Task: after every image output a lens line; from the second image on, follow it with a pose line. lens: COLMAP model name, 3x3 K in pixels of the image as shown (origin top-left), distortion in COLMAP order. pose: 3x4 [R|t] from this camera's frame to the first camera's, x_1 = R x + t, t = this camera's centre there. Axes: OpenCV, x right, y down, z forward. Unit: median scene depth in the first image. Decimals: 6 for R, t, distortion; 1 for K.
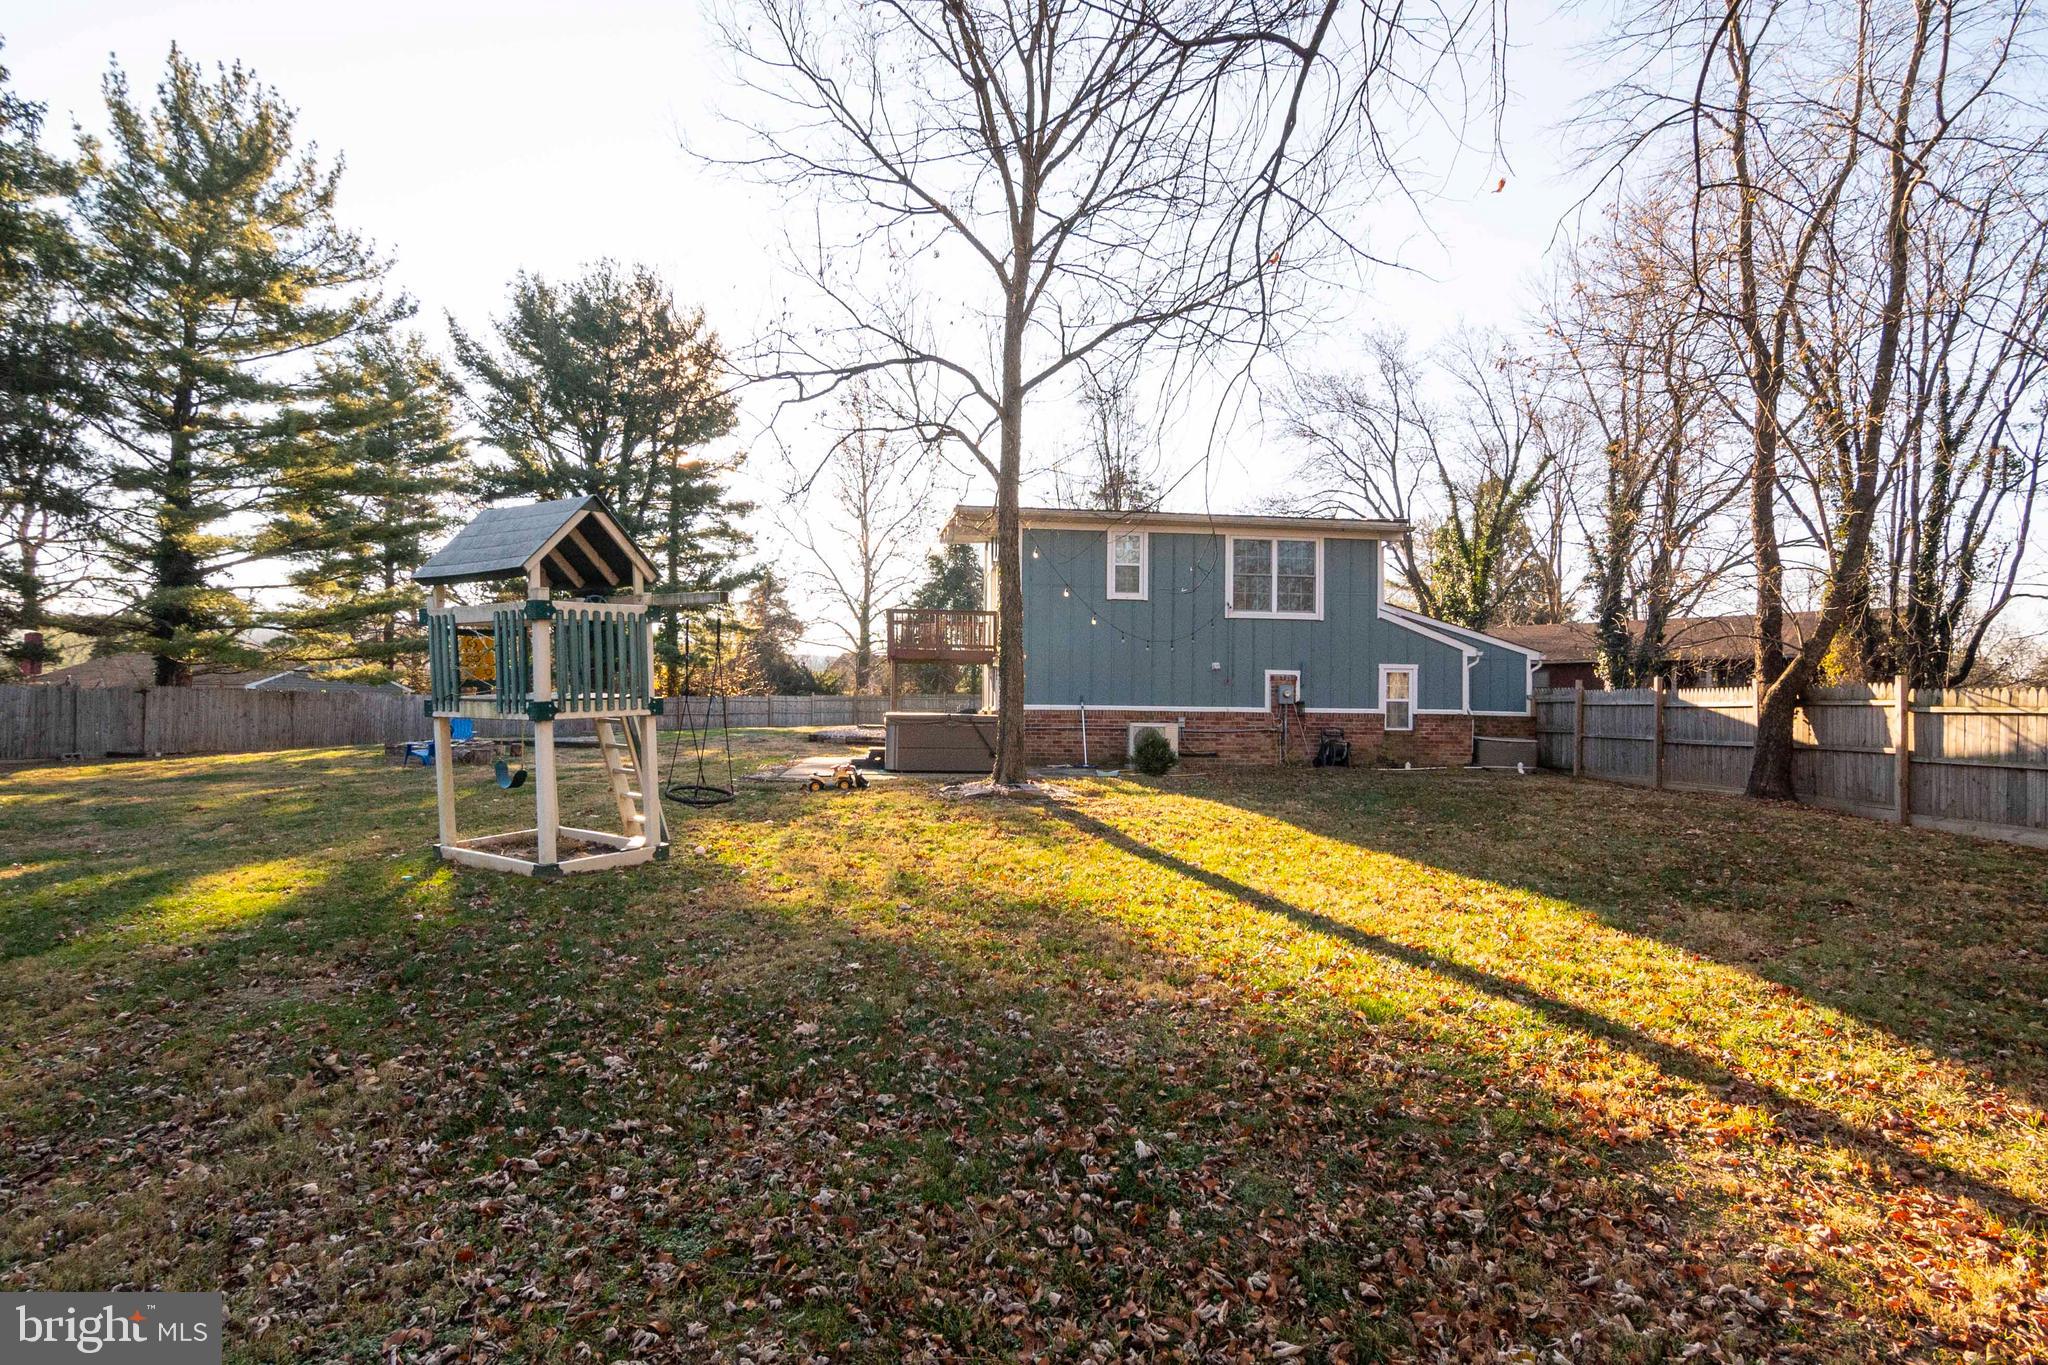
lens RADIAL K [[1005.1, 0, 1025.1], [0, 1005.1, 688.0], [0, 0, 1]] dist [-0.028456, 0.008673]
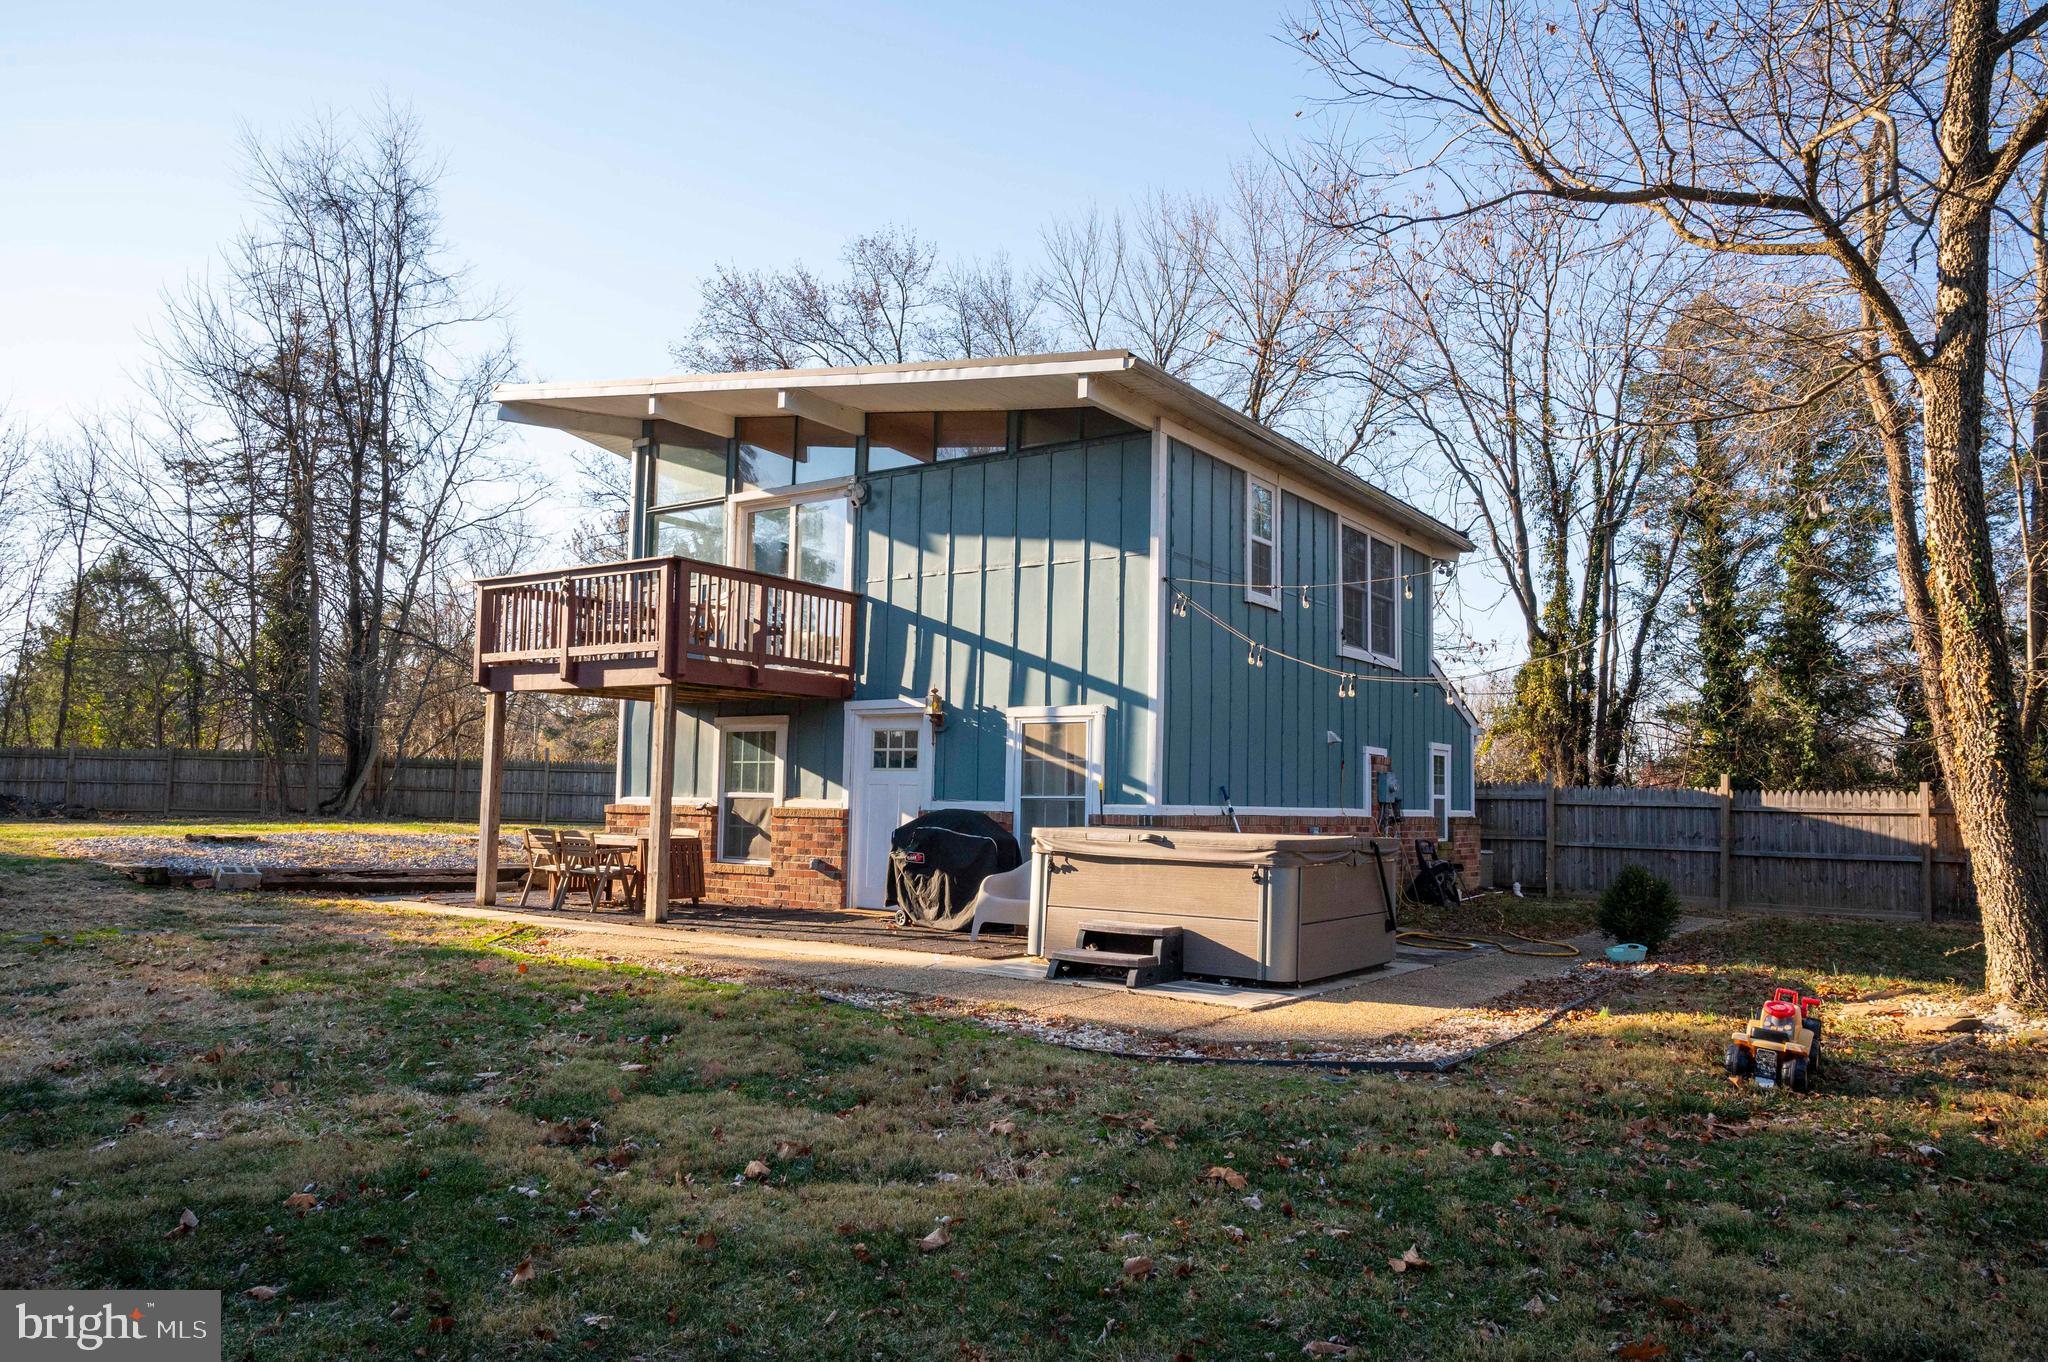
lens RADIAL K [[1365.6, 0, 1025.0], [0, 1365.6, 681.4], [0, 0, 1]] dist [-0.005011, -0.001179]
pose [[0.672353, 0.068117, 0.737090, -0.512344], [-0.032311, 0.997509, -0.062710, 0.001518], [-0.739525, 0.018347, 0.672879, 0.600368]]
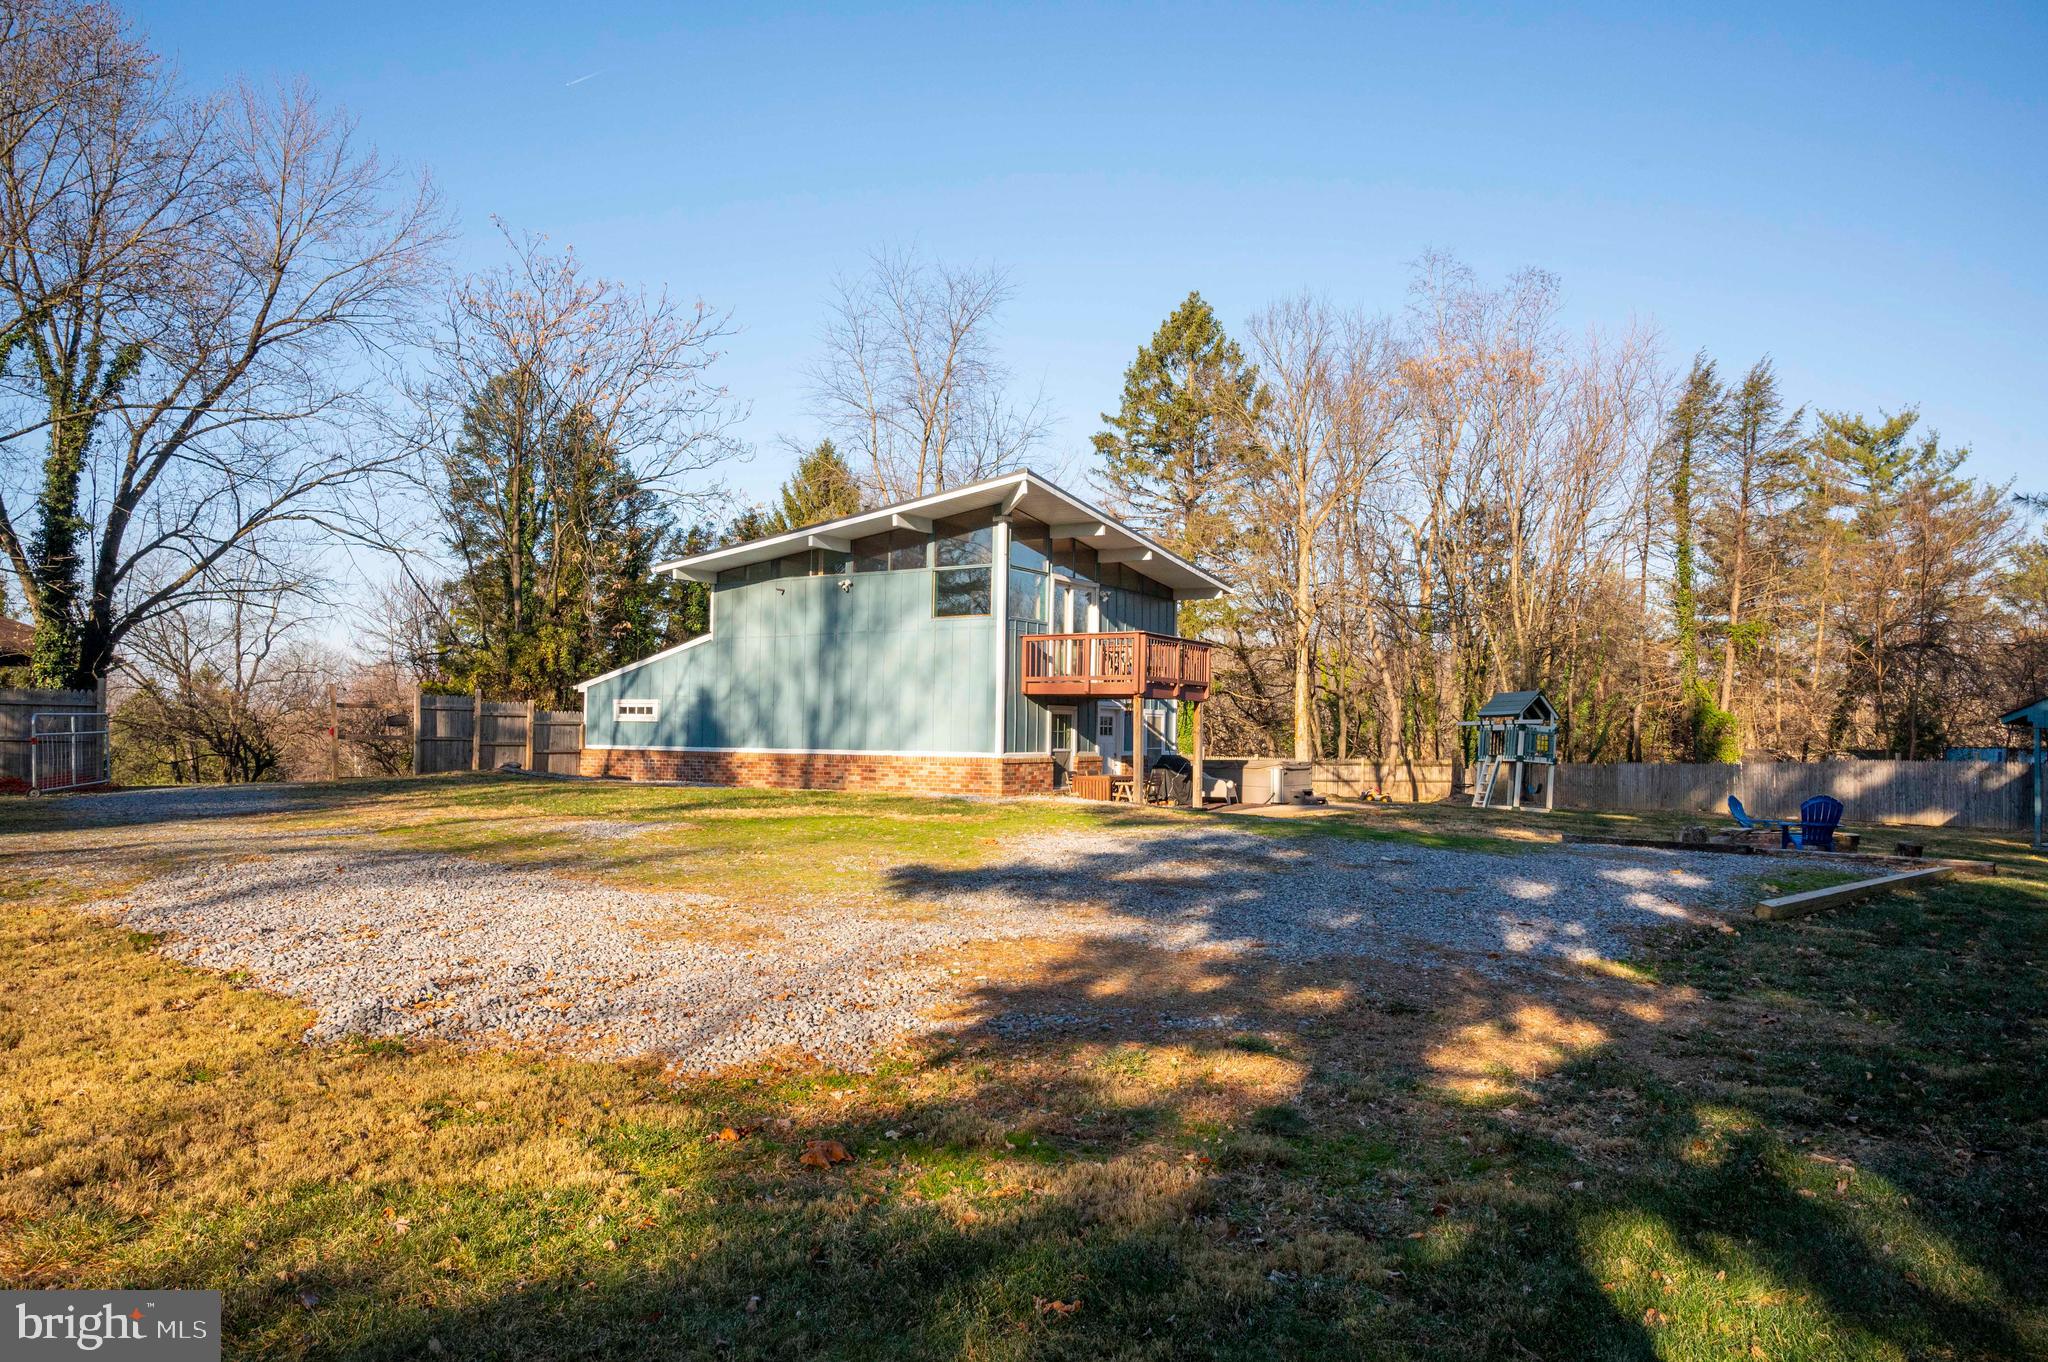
lens RADIAL K [[1365.6, 0, 1018.5], [0, 1365.6, 680.0], [0, 0, 1]] dist [-0.005011, -0.001179]
pose [[-0.770843, 0.002714, 0.637020, -0.884111], [-0.040149, 0.997796, -0.052835, 0.026223], [-0.635759, -0.066303, -0.769035, 2.324510]]
